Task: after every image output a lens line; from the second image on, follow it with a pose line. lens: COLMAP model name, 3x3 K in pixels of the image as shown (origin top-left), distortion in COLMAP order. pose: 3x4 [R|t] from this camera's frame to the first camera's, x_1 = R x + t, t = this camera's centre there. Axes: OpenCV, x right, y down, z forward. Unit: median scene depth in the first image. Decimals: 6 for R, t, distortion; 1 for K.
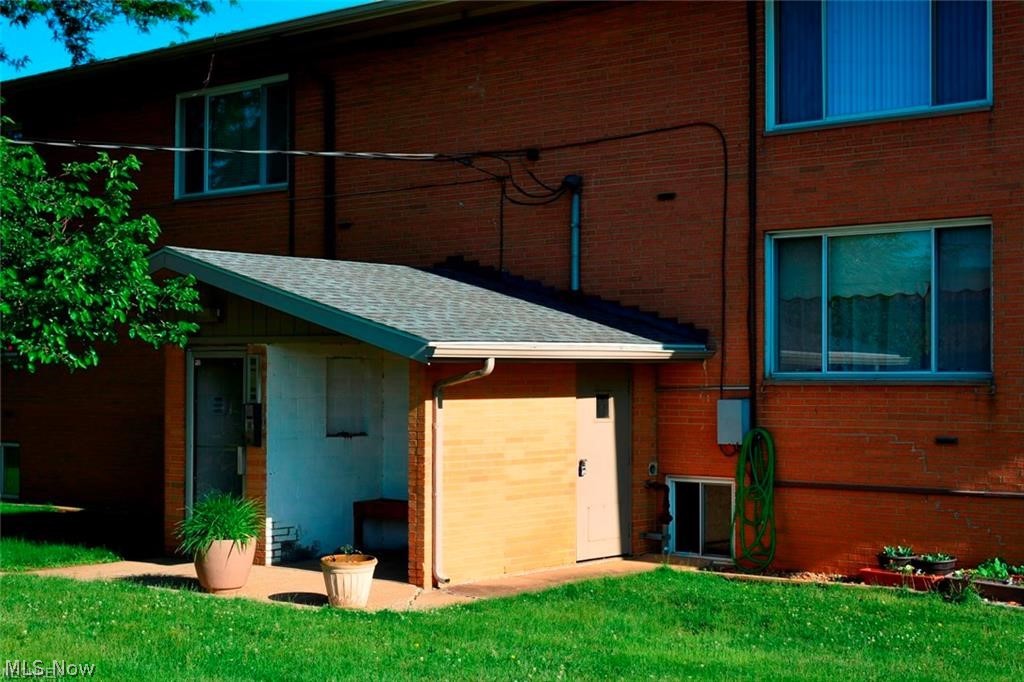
lens RADIAL K [[1671.9, 0, 512.0], [0, 1671.9, 341.0], [0, 0, 1]] dist [-0.019355, 0.006678]
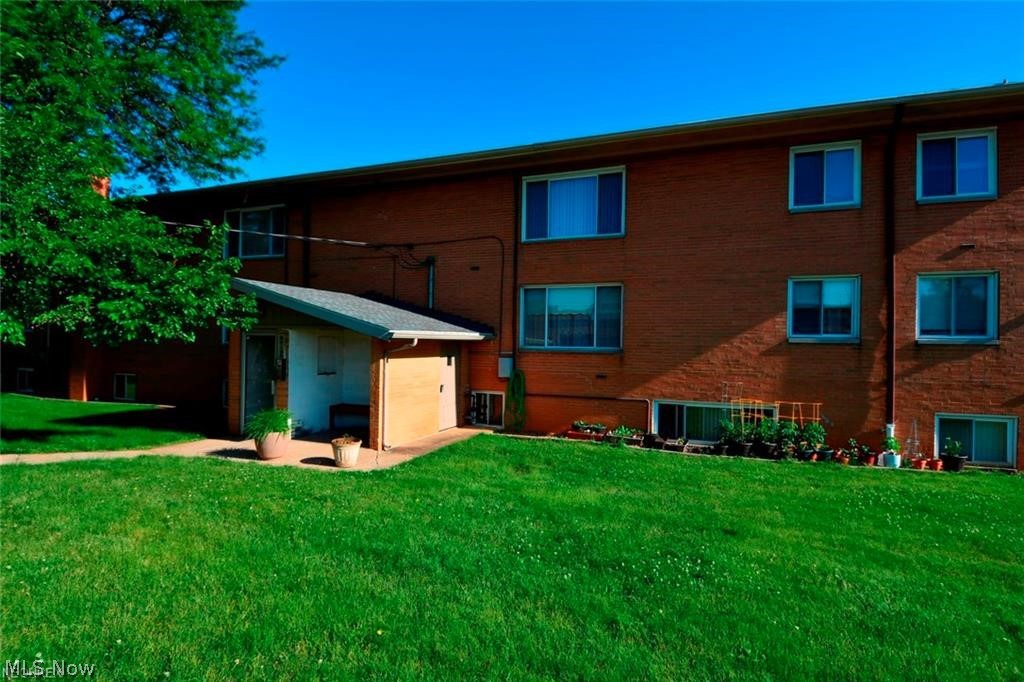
lens RADIAL K [[551.6, 0, 512.0], [0, 551.6, 341.0], [0, 0, 1]] dist [0.004534, 0.000133]
pose [[0.945415, 0.014128, 0.325564, -0.111802], [-0.020417, 0.999665, 0.015908, -0.000197], [-0.325230, -0.021687, 0.945386, 0.293251]]
